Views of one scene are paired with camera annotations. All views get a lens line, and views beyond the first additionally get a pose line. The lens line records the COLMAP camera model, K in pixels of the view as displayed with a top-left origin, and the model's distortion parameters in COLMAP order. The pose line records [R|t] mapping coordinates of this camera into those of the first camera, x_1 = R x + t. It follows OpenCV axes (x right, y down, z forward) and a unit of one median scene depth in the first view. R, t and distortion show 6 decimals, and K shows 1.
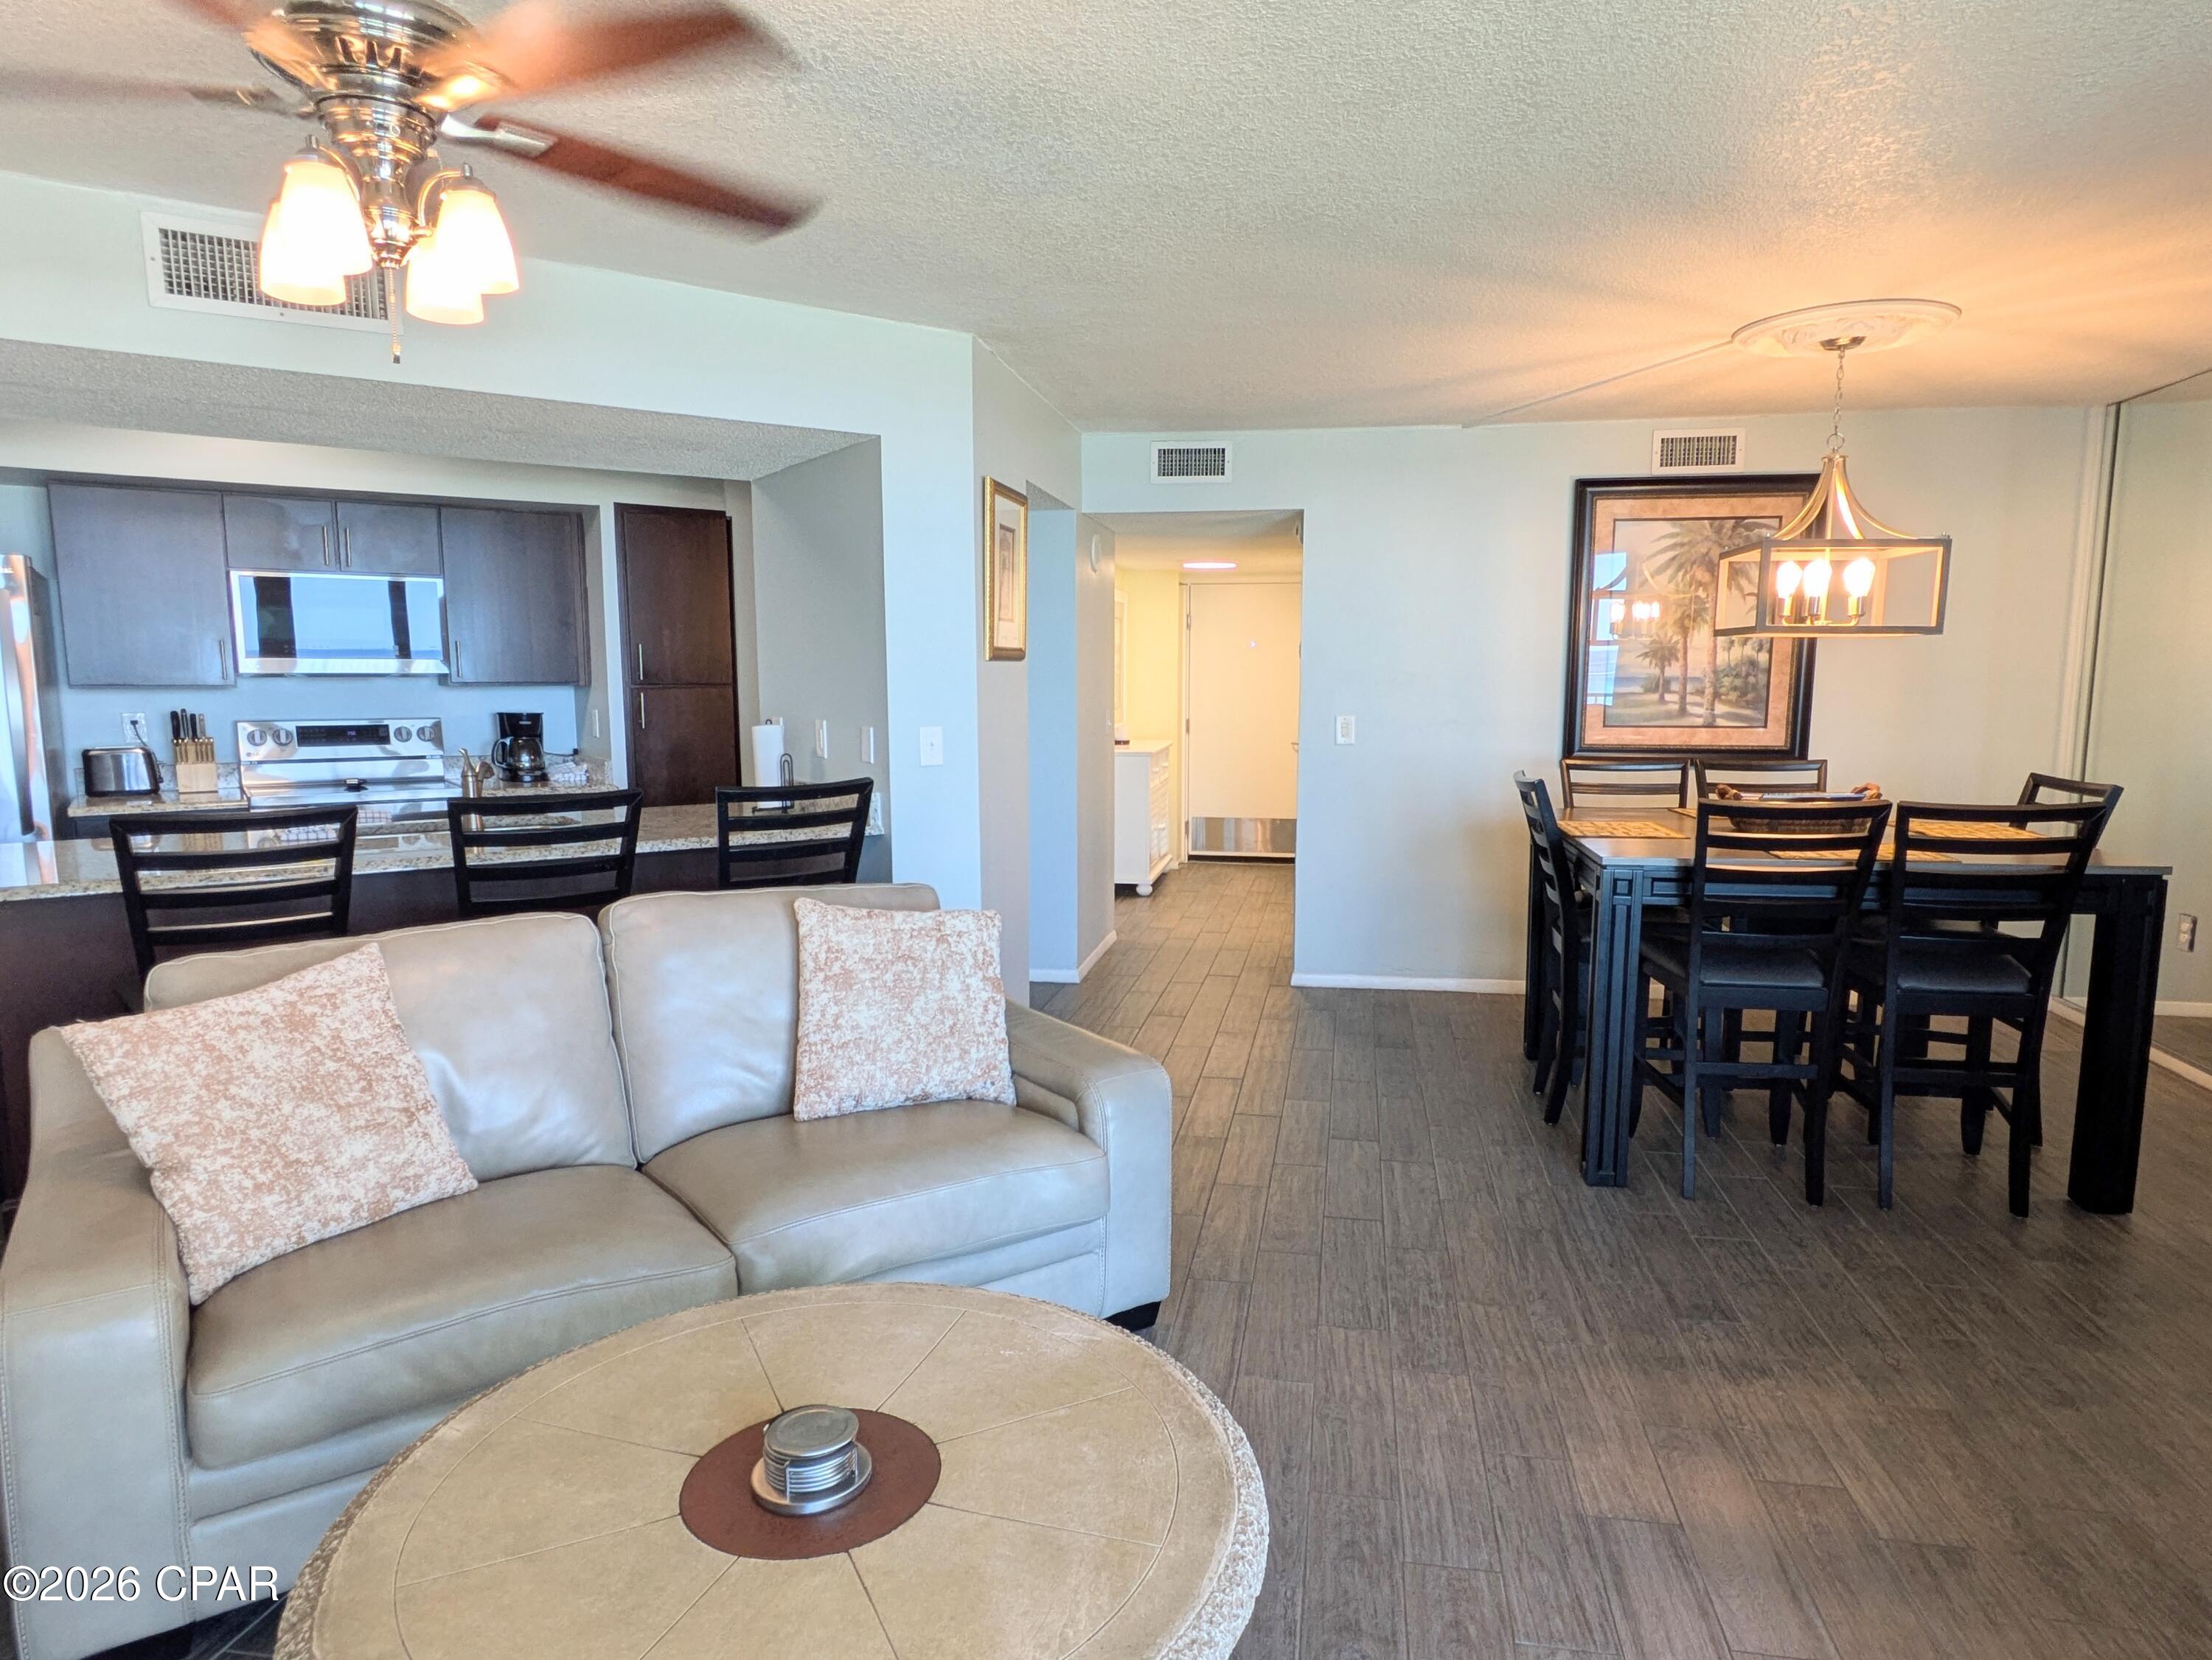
lens RADIAL K [[1225.2, 0, 1119.2], [0, 1225.2, 847.3], [0, 0, 1]] dist [0.000310, -0.001237]
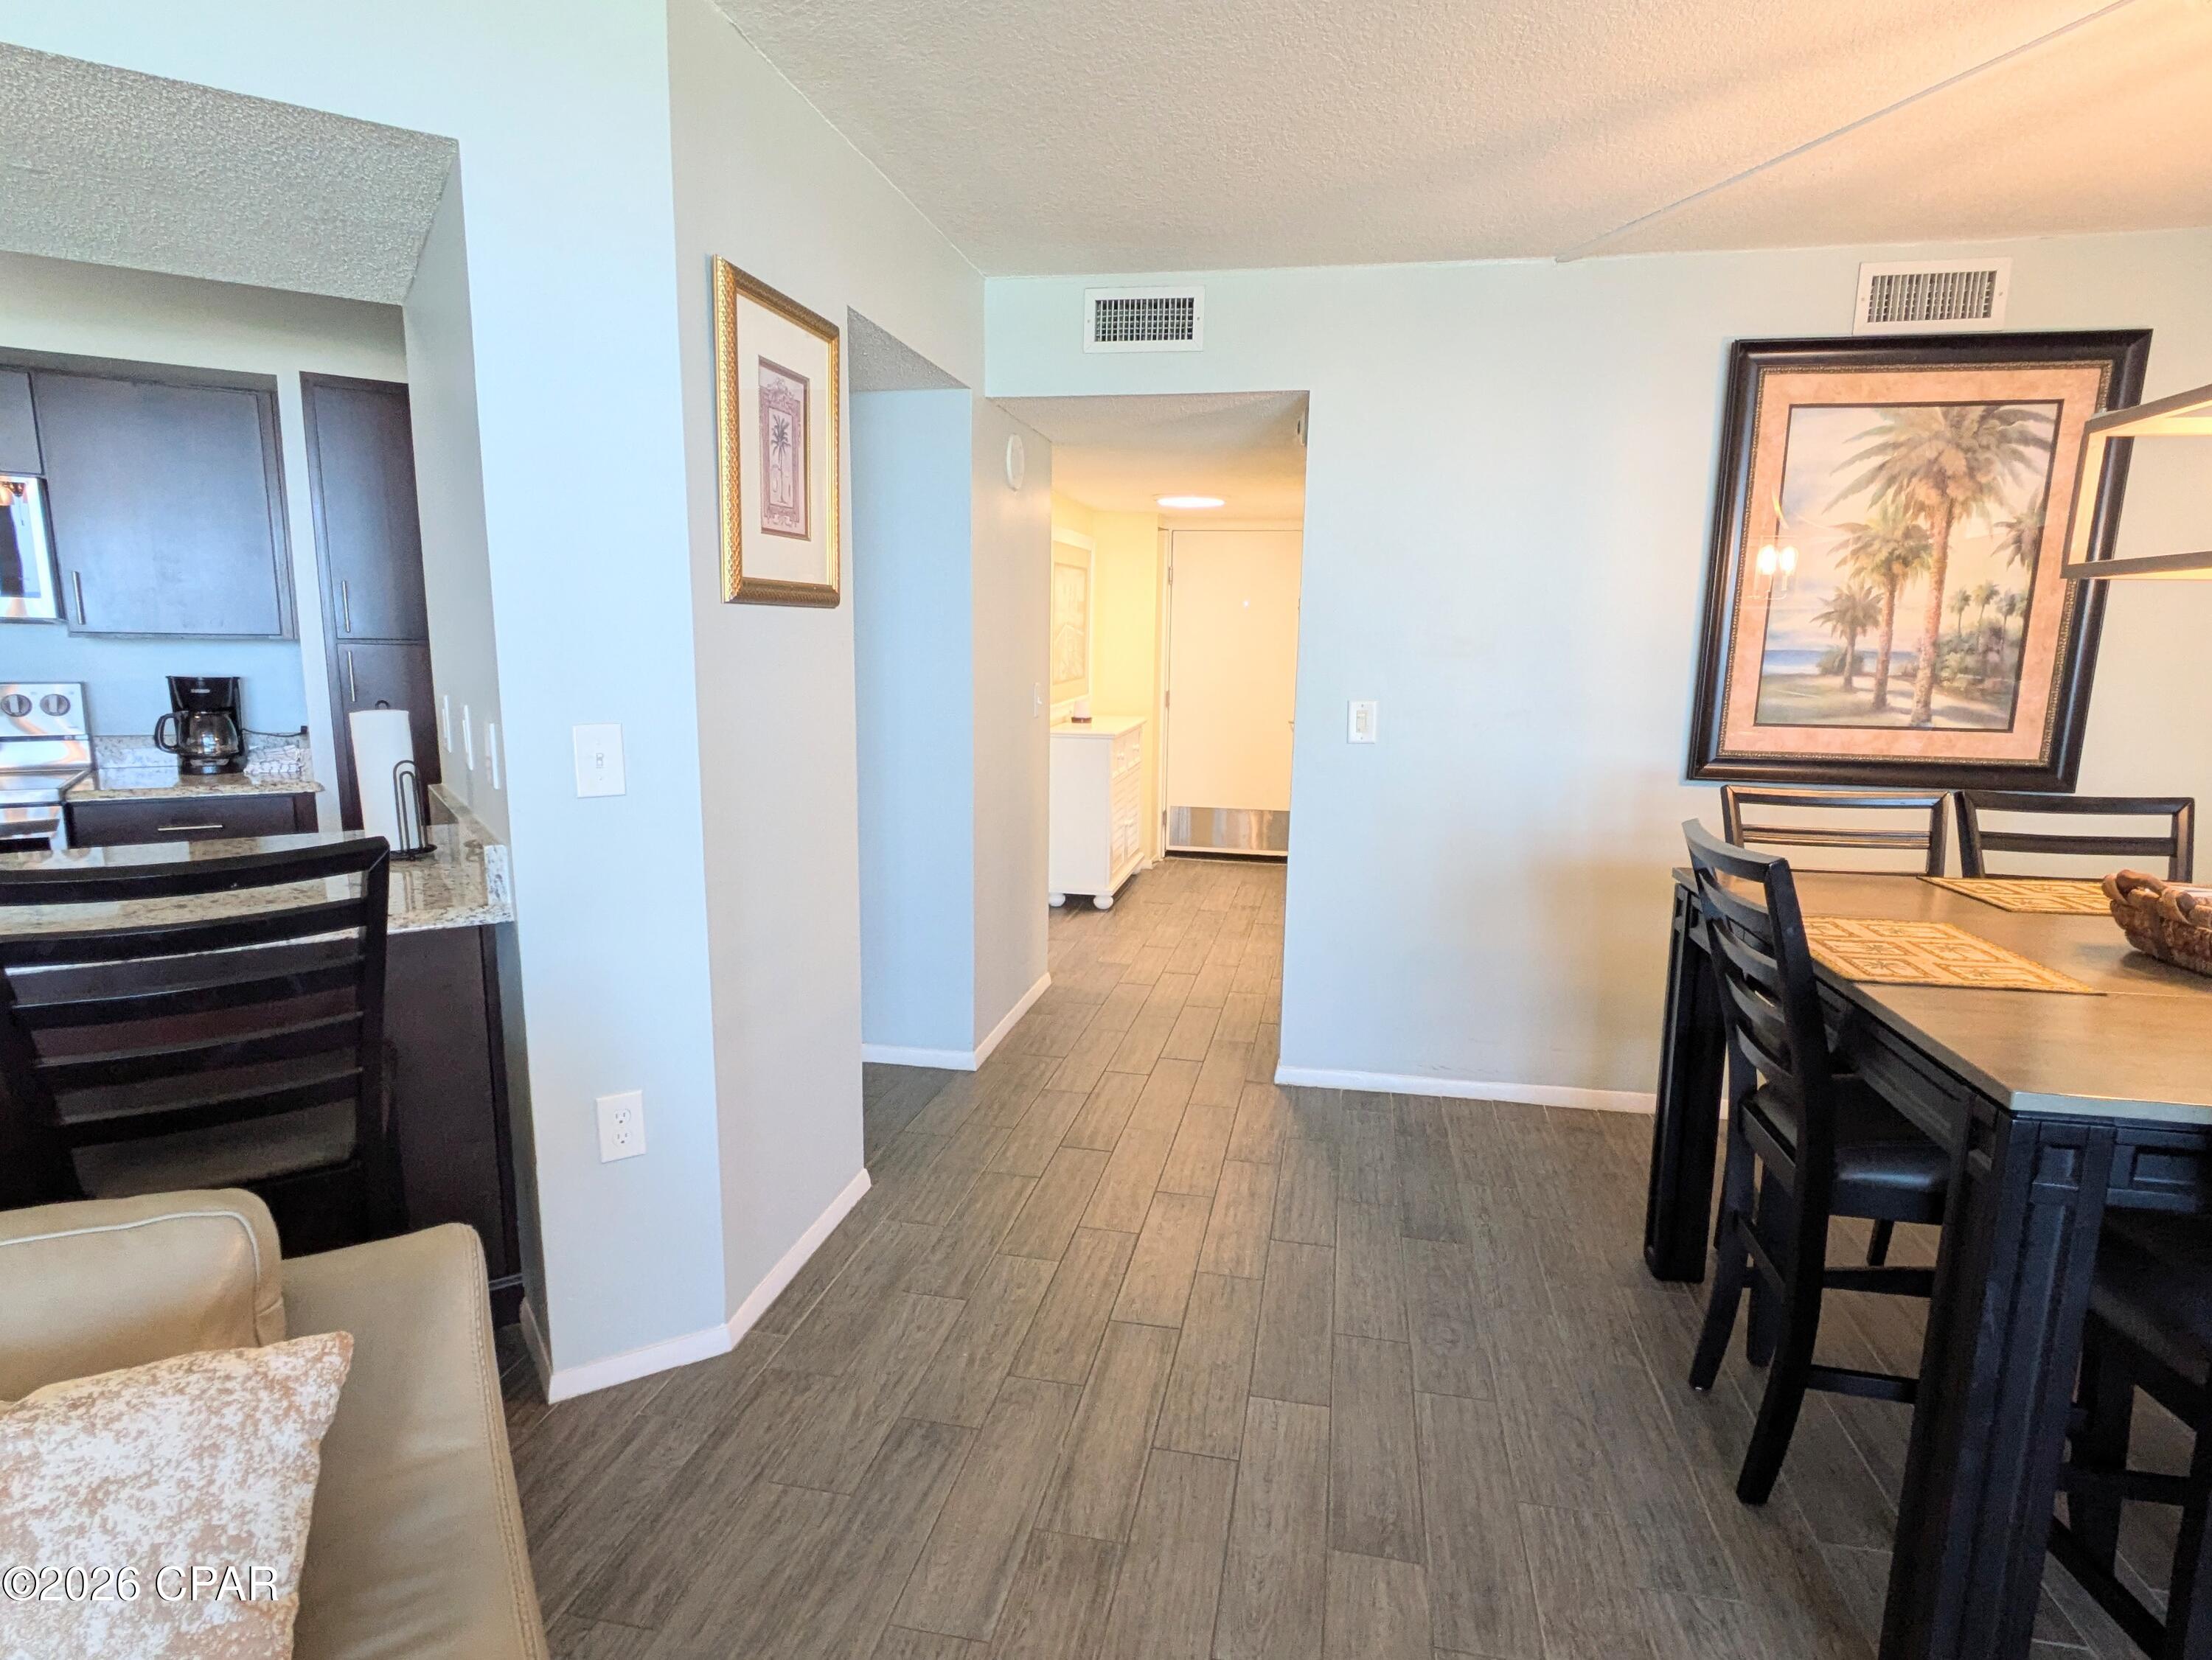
lens RADIAL K [[1132.9, 0, 1108.8], [0, 1132.9, 840.0], [0, 0, 1]] dist [-0.000424, -0.000153]
pose [[0.999624, 0.018921, -0.019862, 0.059776], [-0.018213, 0.999212, 0.035252, -0.052045], [0.020514, -0.034877, 0.999181, 0.382215]]
